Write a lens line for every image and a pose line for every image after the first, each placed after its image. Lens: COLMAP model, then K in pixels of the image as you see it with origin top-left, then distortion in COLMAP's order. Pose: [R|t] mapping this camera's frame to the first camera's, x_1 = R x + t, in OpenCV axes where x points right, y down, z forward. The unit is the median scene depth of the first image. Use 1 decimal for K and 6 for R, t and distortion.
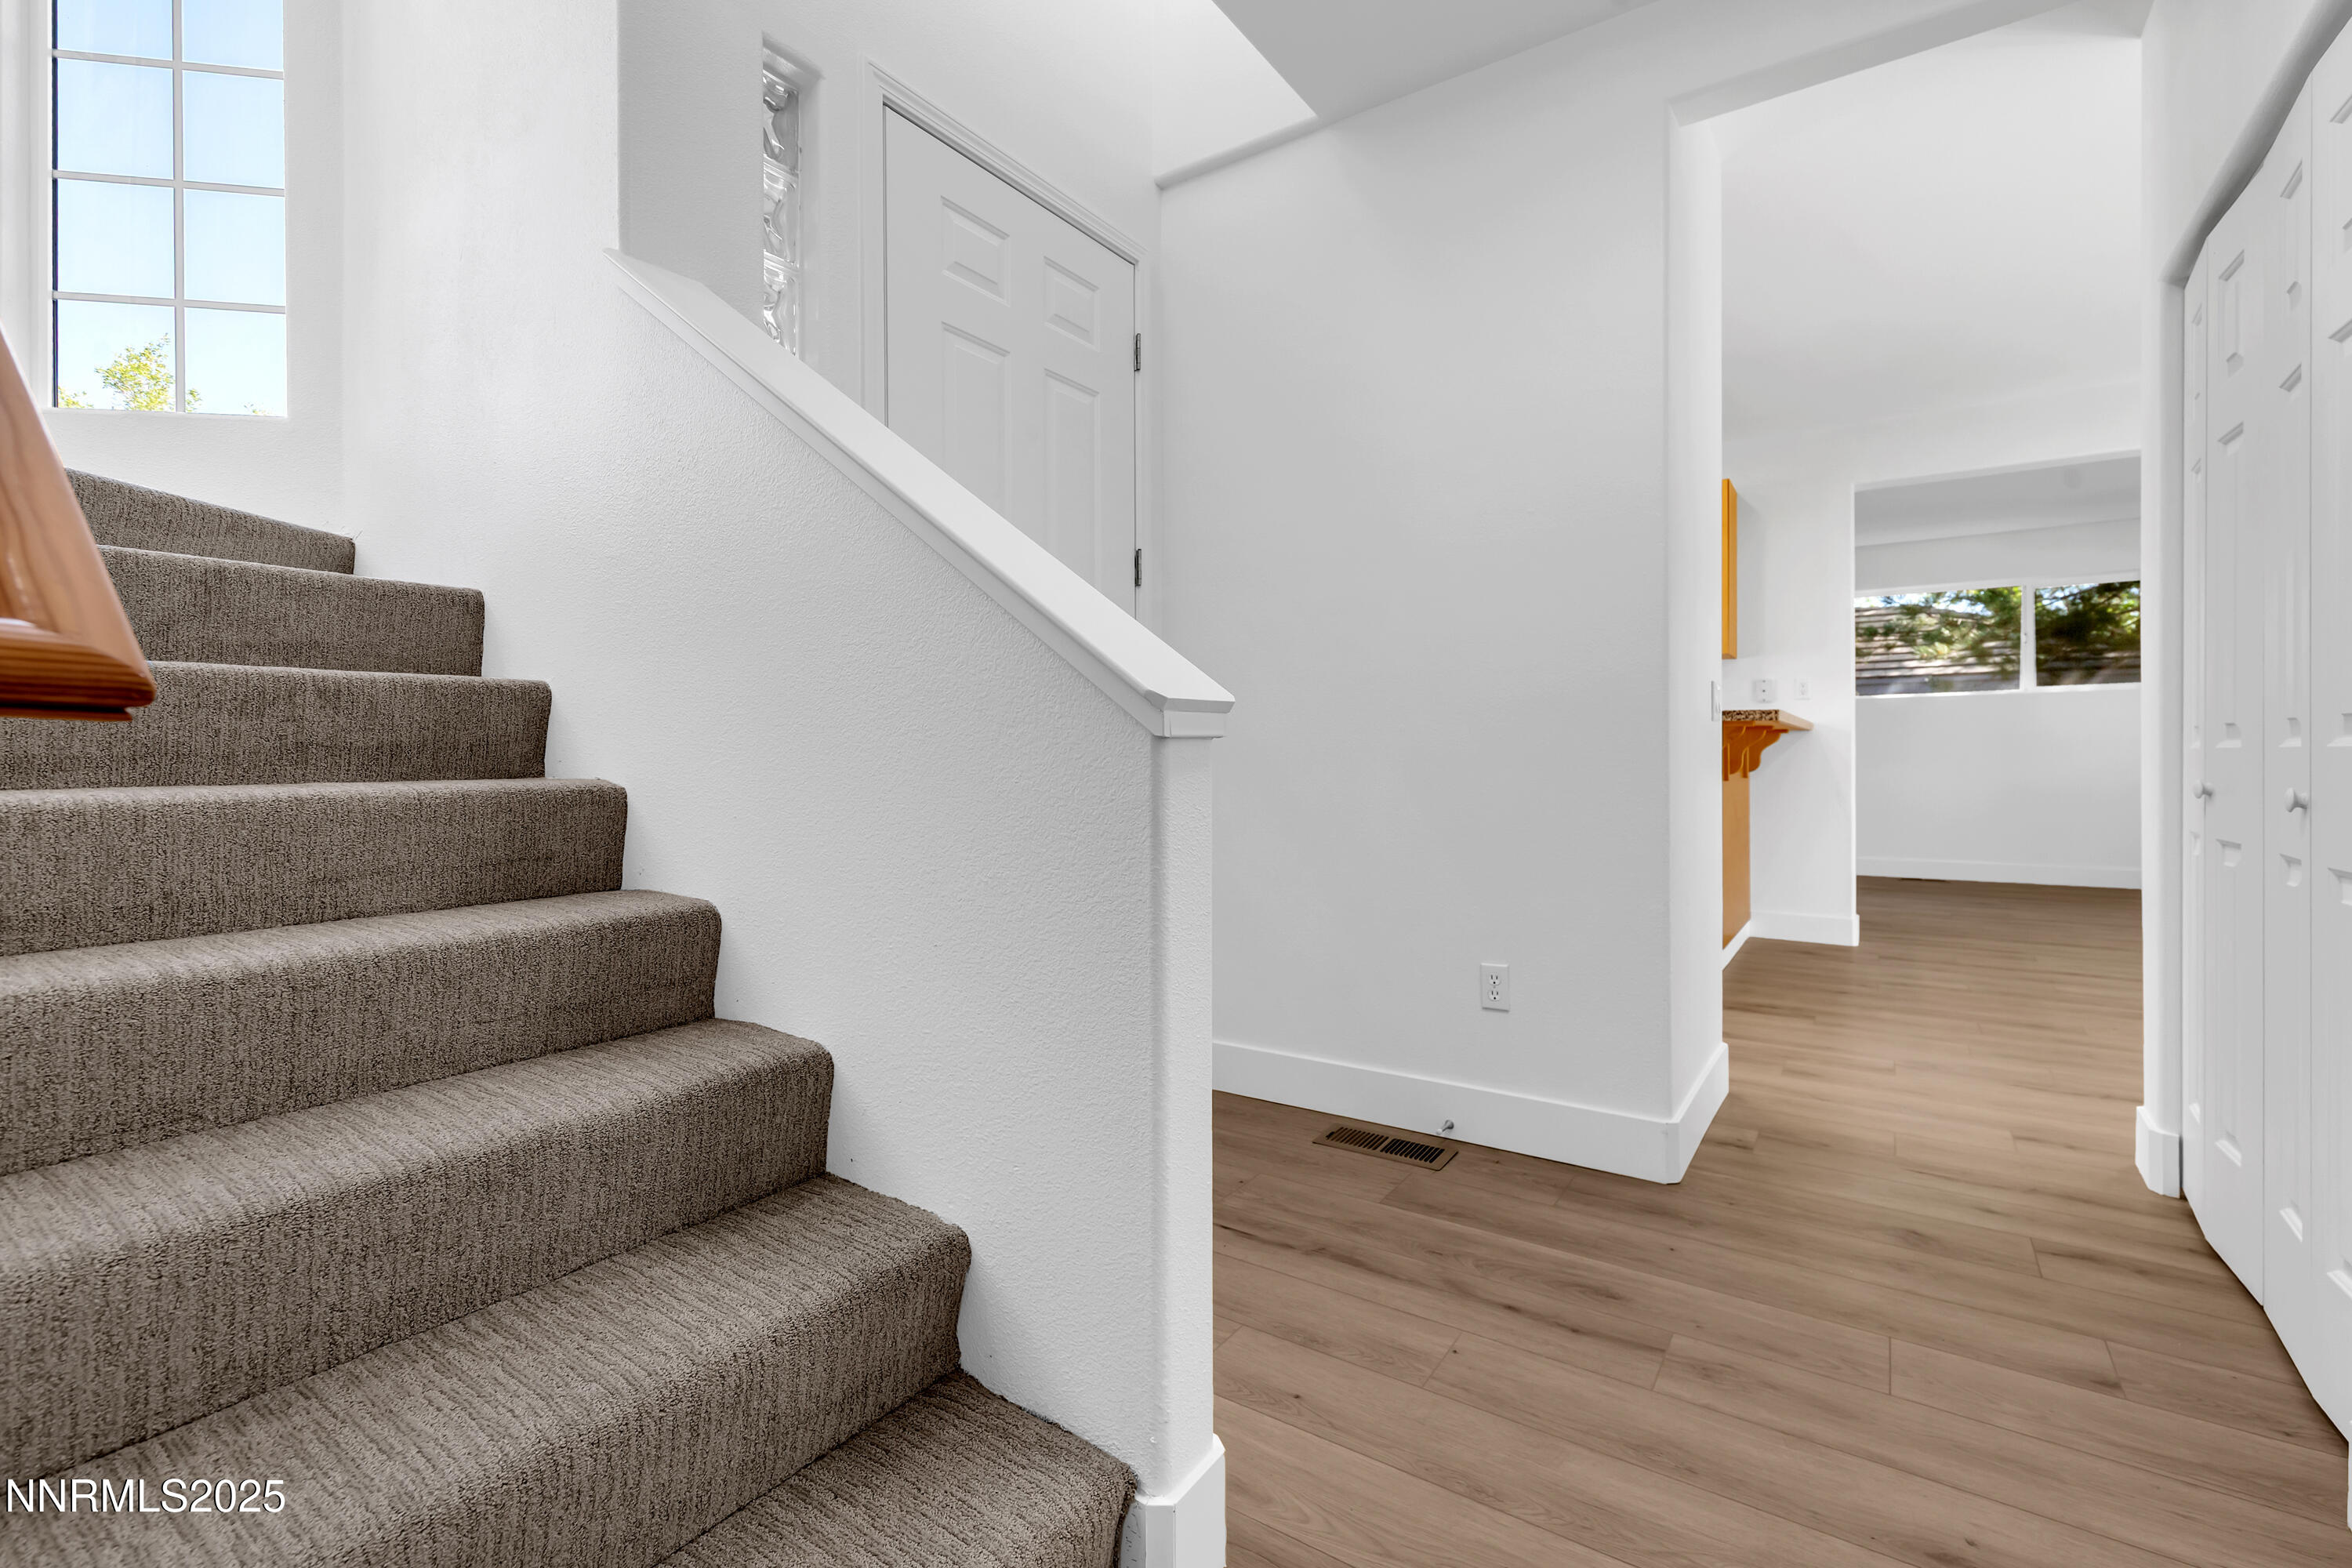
lens RADIAL K [[1050.0, 0, 1171.5], [0, 1050.0, 756.9], [0, 0, 1]] dist [0.000481, 0.000128]
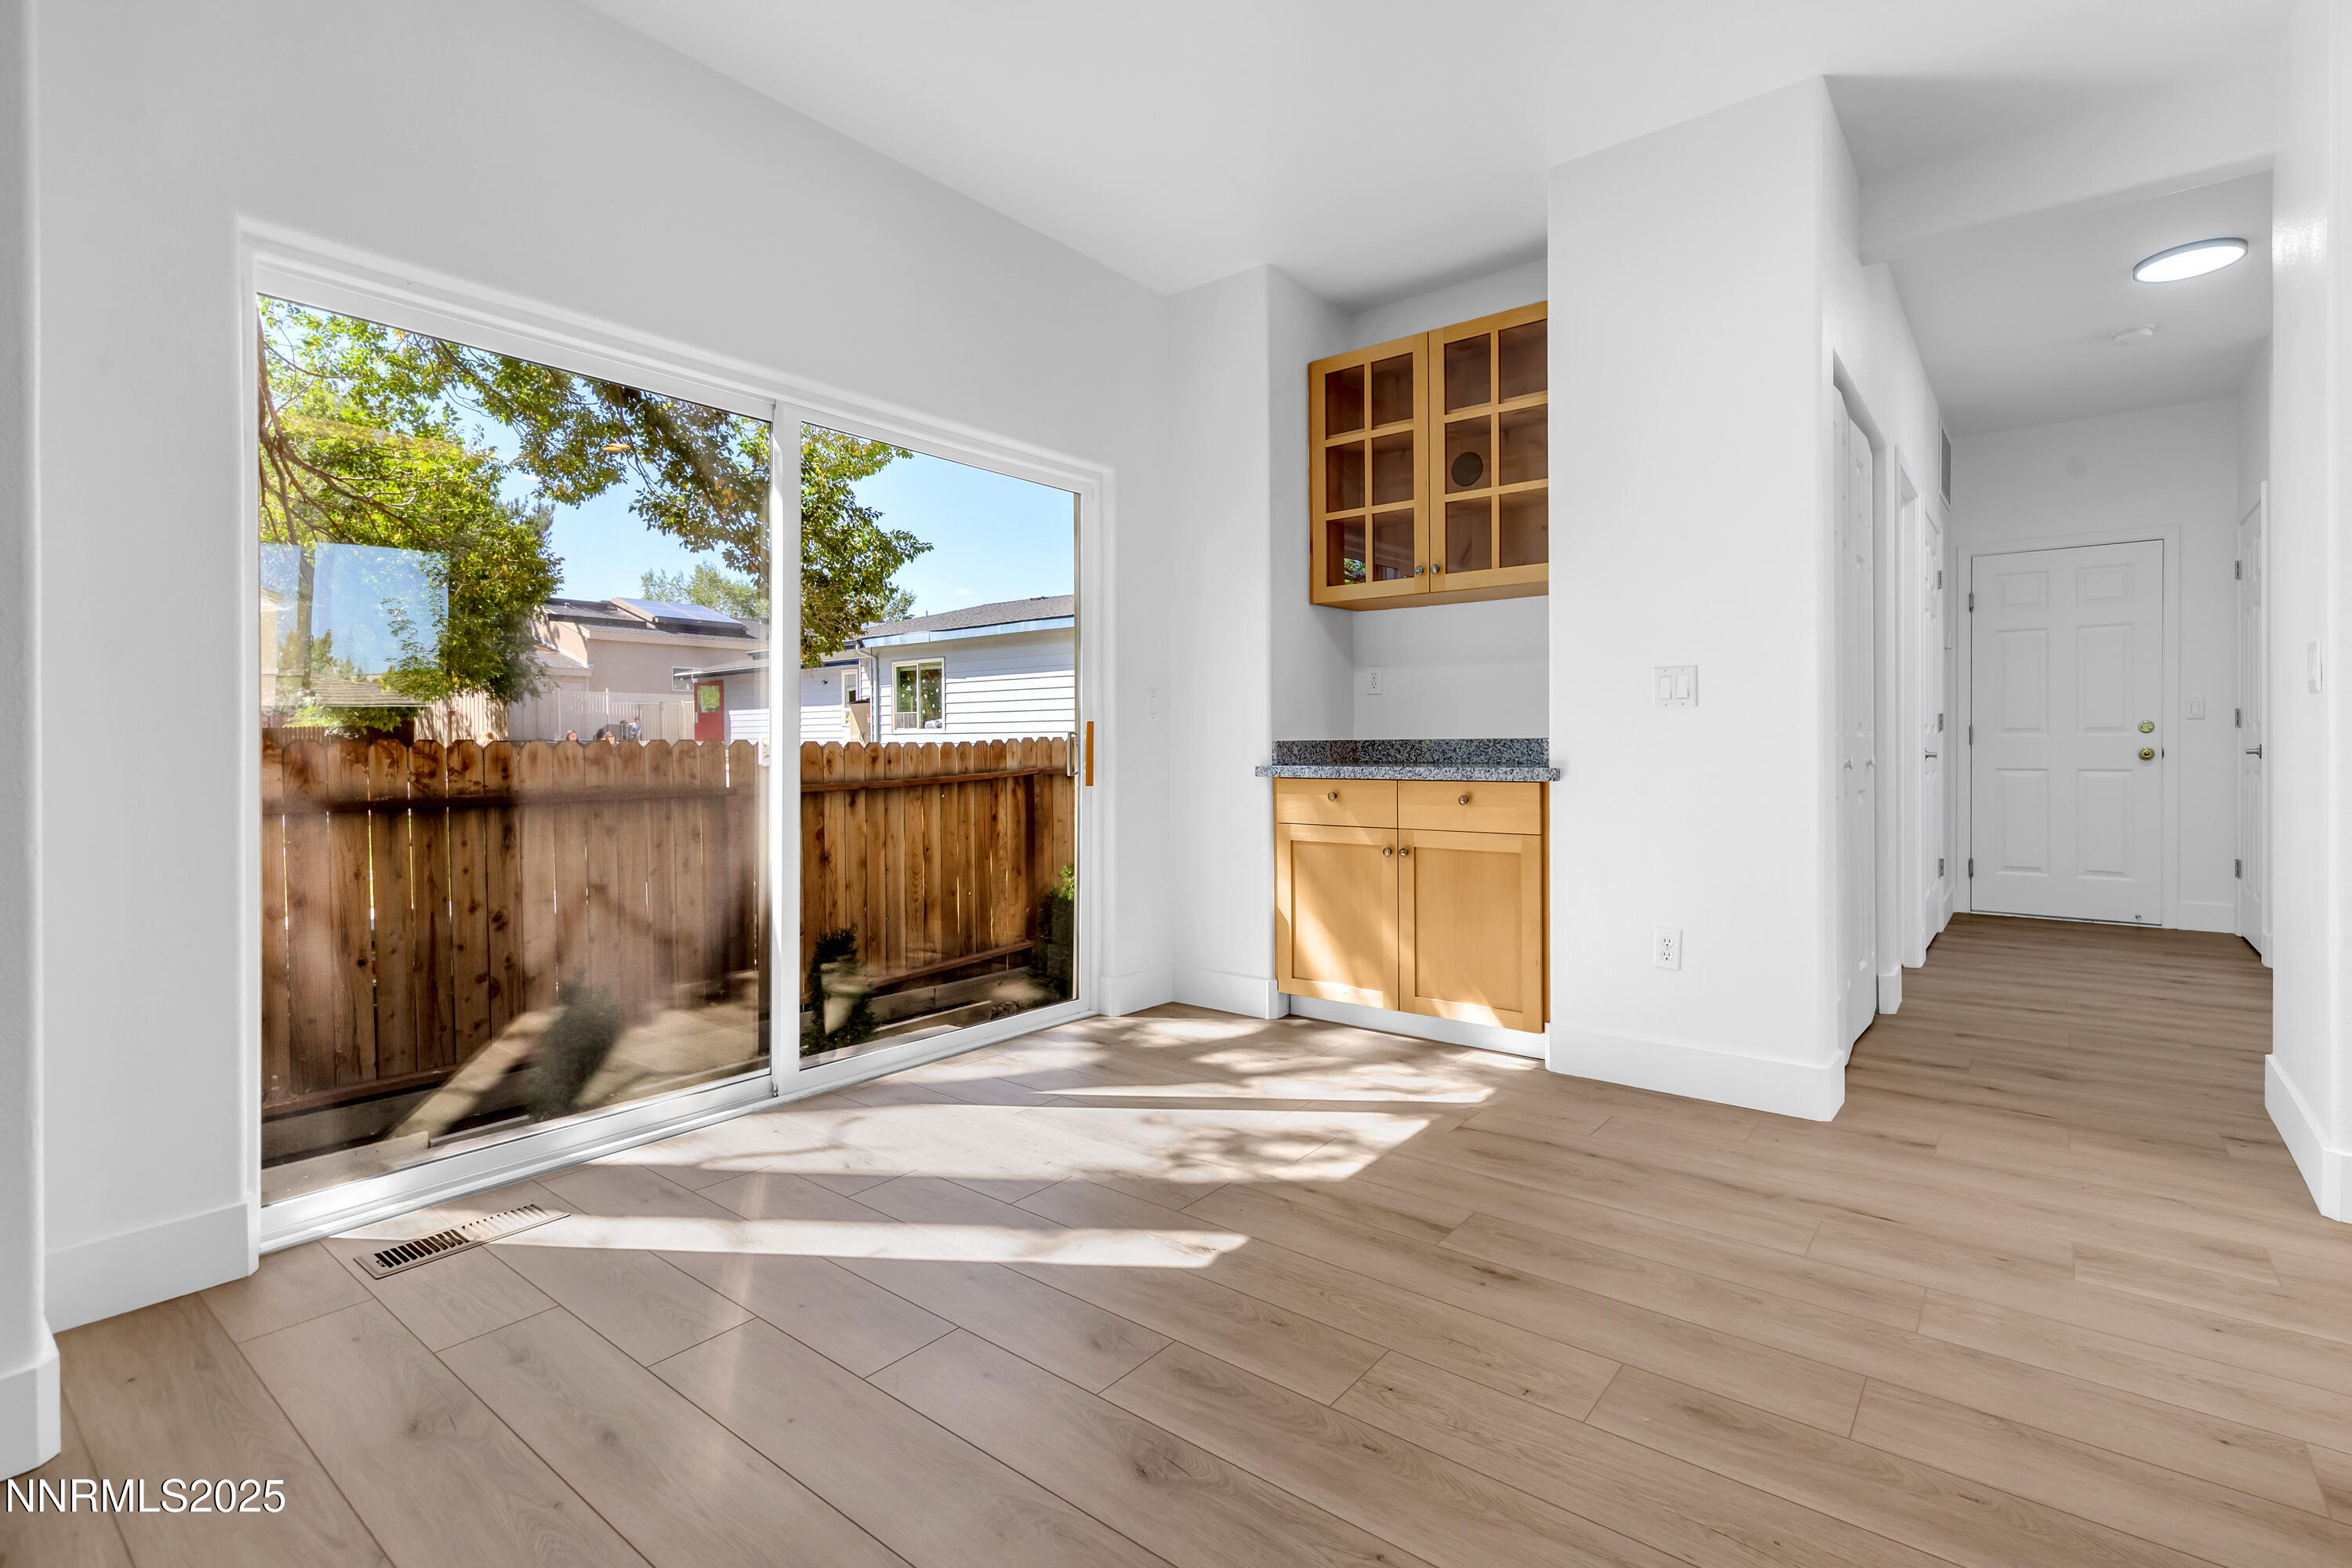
lens RADIAL K [[1081.1, 0, 1212.4], [0, 1081.1, 741.1], [0, 0, 1]] dist [0.015527, 0.000064]
pose [[-0.998274, 0.008640, 0.058082, 1.895857], [0.008824, 0.999957, 0.002918, -0.014159], [-0.058055, 0.003425, -0.998308, 2.747268]]
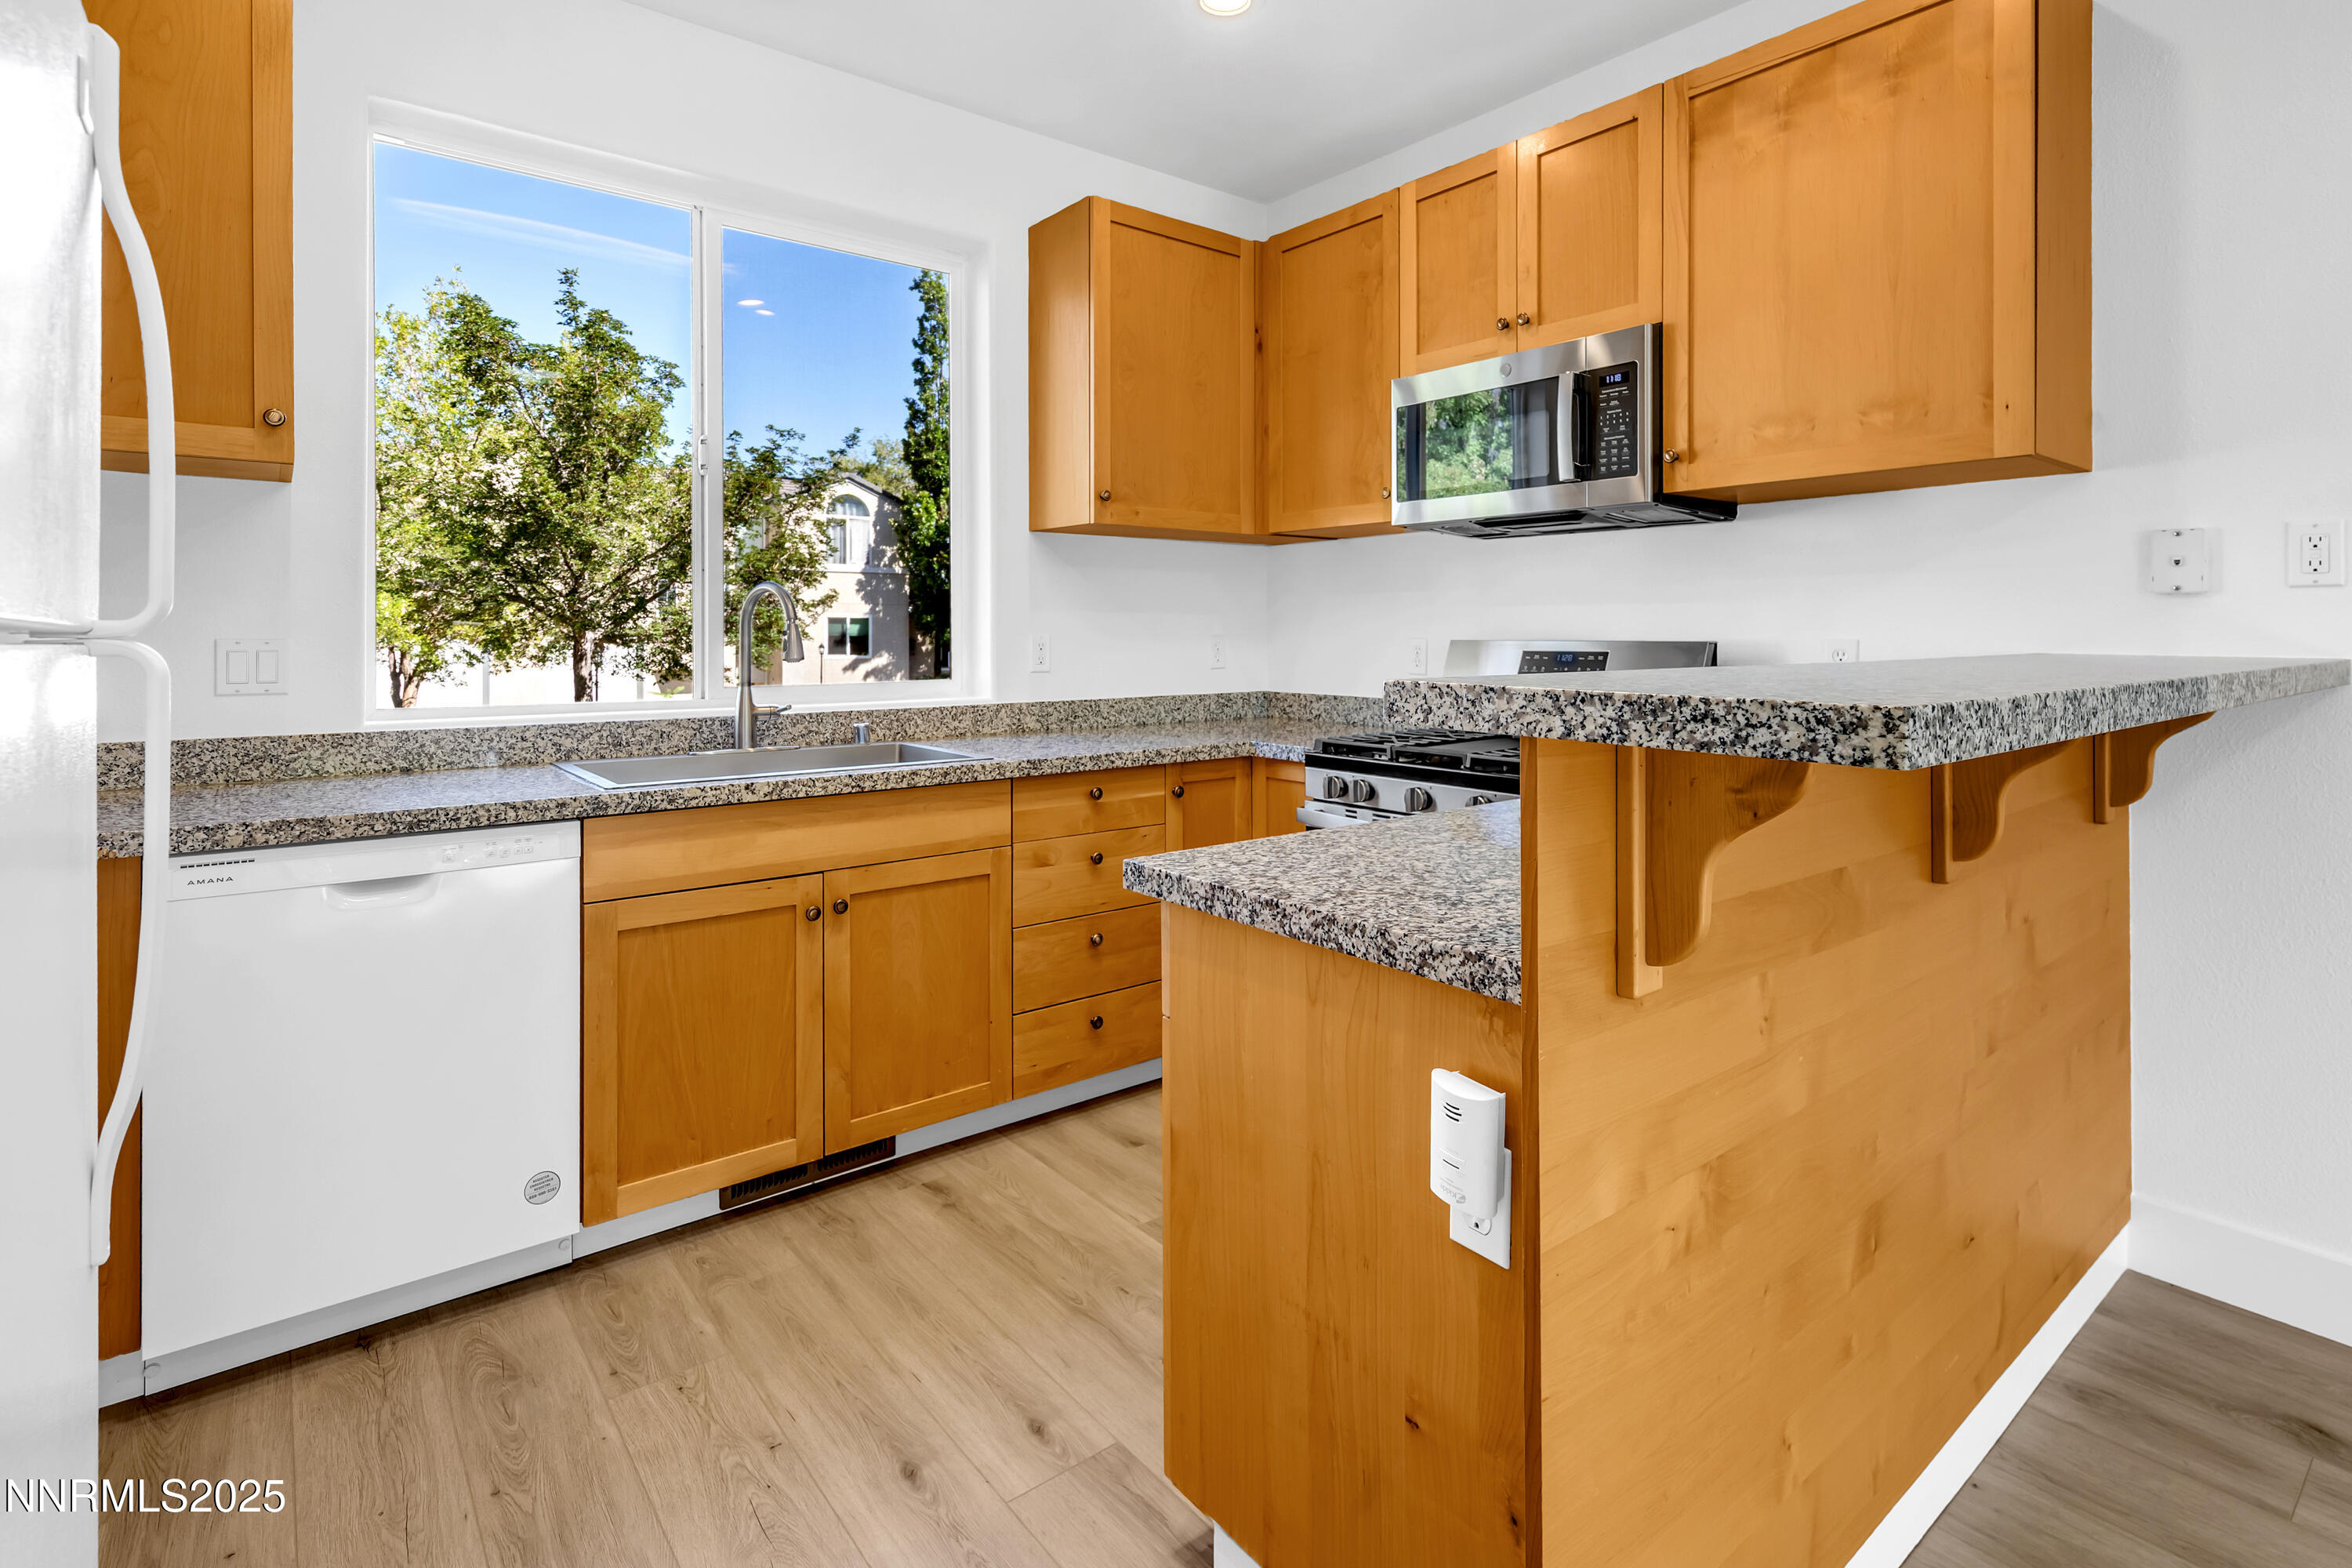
lens RADIAL K [[1162.5, 0, 1186.5], [0, 1162.5, 623.8], [0, 0, 1]] dist [0.002639, 0.000676]
pose [[0.959886, -0.003775, -0.280365, 1.024714], [0.000149, 0.999916, -0.012952, -0.116385], [0.280390, 0.012391, 0.959806, 1.527289]]
